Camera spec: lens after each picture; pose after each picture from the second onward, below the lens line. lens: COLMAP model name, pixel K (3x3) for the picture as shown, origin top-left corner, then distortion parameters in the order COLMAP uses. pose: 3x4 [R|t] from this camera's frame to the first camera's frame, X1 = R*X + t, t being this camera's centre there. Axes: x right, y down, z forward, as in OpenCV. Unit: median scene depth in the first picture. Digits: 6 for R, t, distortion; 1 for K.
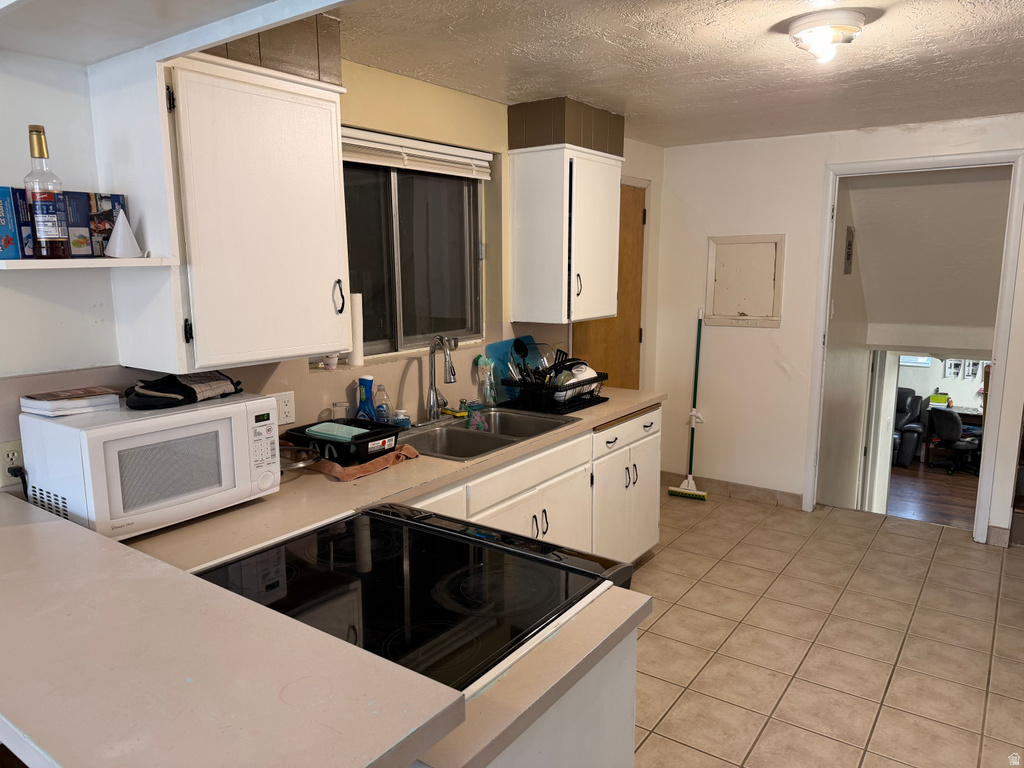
lens RADIAL K [[714.9, 0, 509.3], [0, 714.9, 387.3], [0, 0, 1]] dist [0.004069, -0.000078]
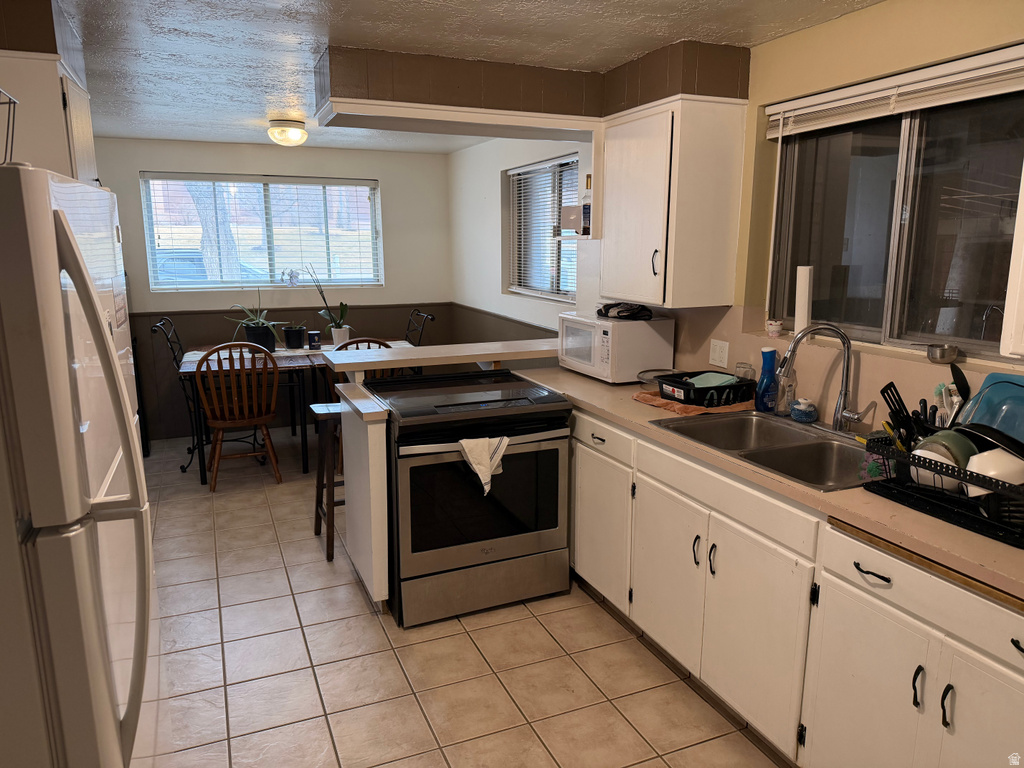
lens RADIAL K [[714.9, 0, 509.8], [0, 714.9, 381.5], [0, 0, 1]] dist [0.004069, -0.000078]
pose [[-0.525892, 0.170384, -0.833311, 0.838548], [-0.140435, 0.948889, 0.282643, -0.205922], [0.838877, 0.265666, -0.475086, 1.175121]]
